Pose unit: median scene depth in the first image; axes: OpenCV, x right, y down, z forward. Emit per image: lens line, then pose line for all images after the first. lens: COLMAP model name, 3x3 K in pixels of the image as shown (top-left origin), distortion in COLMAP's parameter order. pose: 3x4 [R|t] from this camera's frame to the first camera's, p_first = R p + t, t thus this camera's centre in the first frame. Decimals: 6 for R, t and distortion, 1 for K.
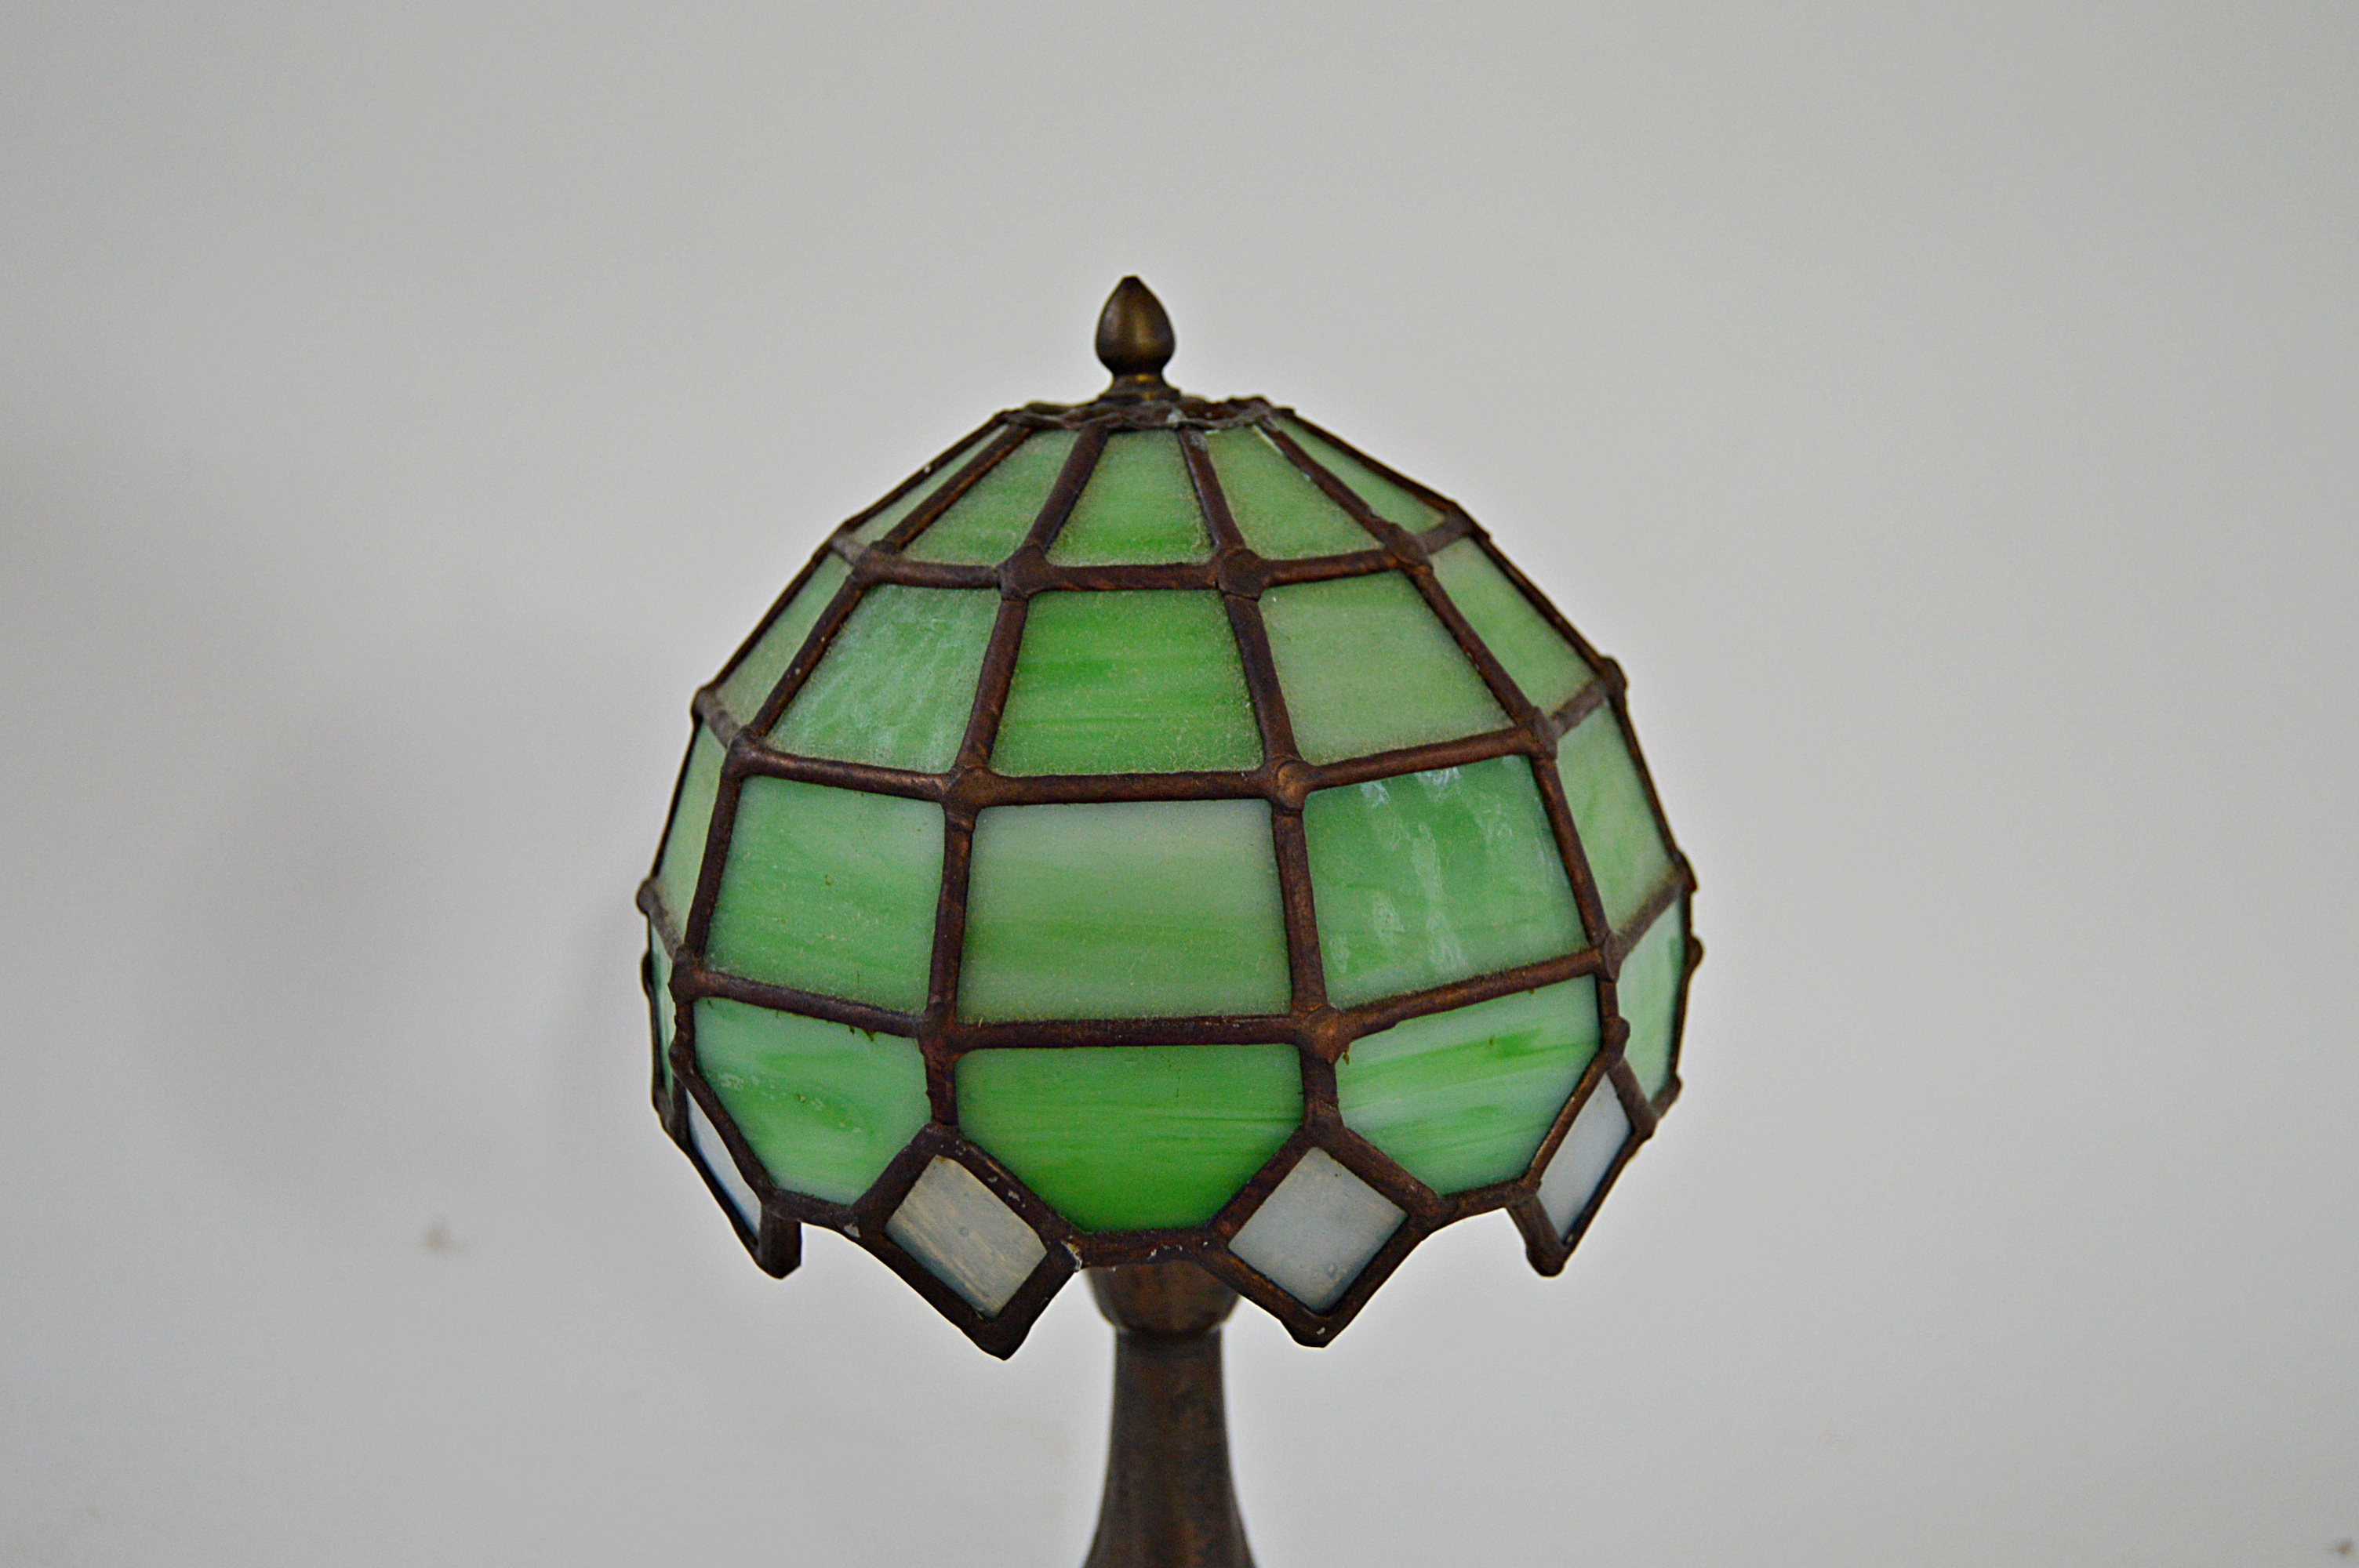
lens RADIAL K [[3013.9, 0, 1179.3], [0, 3013.9, 784.2], [0, 0, 1]] dist [0.008281, 0.000000]
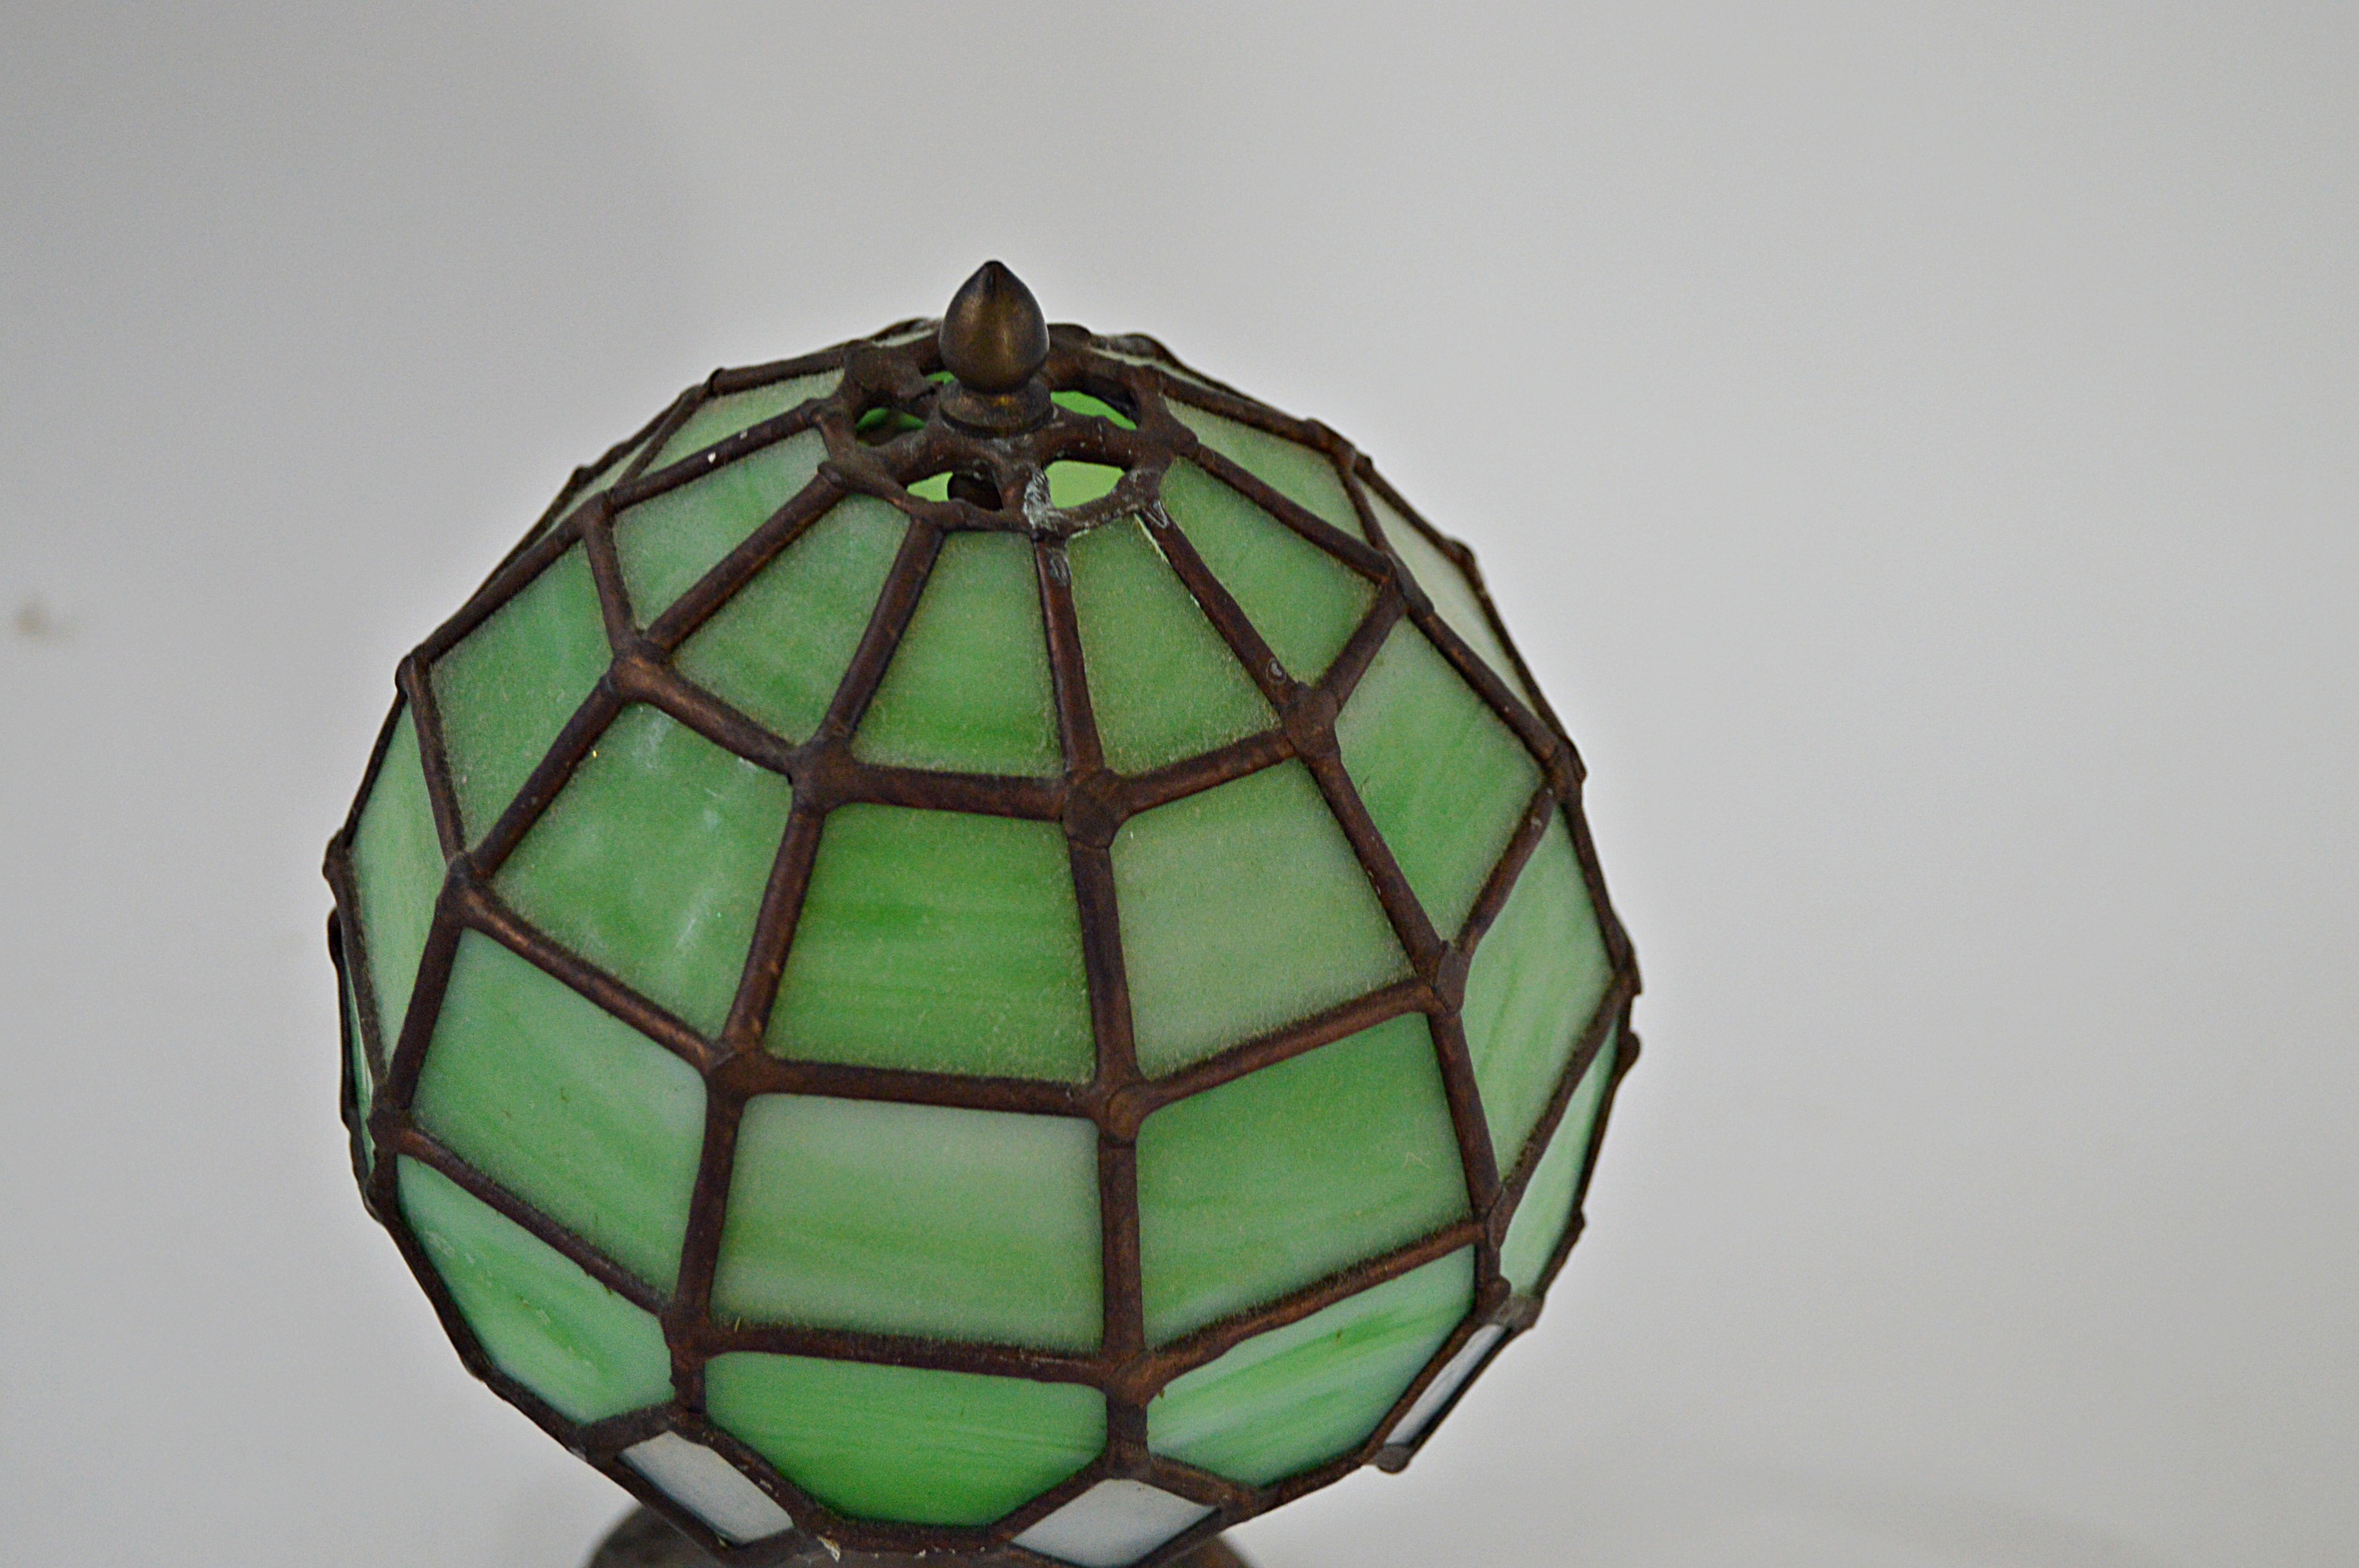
lens RADIAL K [[4709.0, 0, 1176.3], [0, 4709.0, 785.1], [0, 0, 1]] dist [-0.032971, 0.000000]
pose [[0.995799, 0.082832, 0.039033, -0.006633], [-0.091516, 0.885926, 0.454709, -0.638873], [0.003084, -0.456371, 0.889784, -0.106833]]
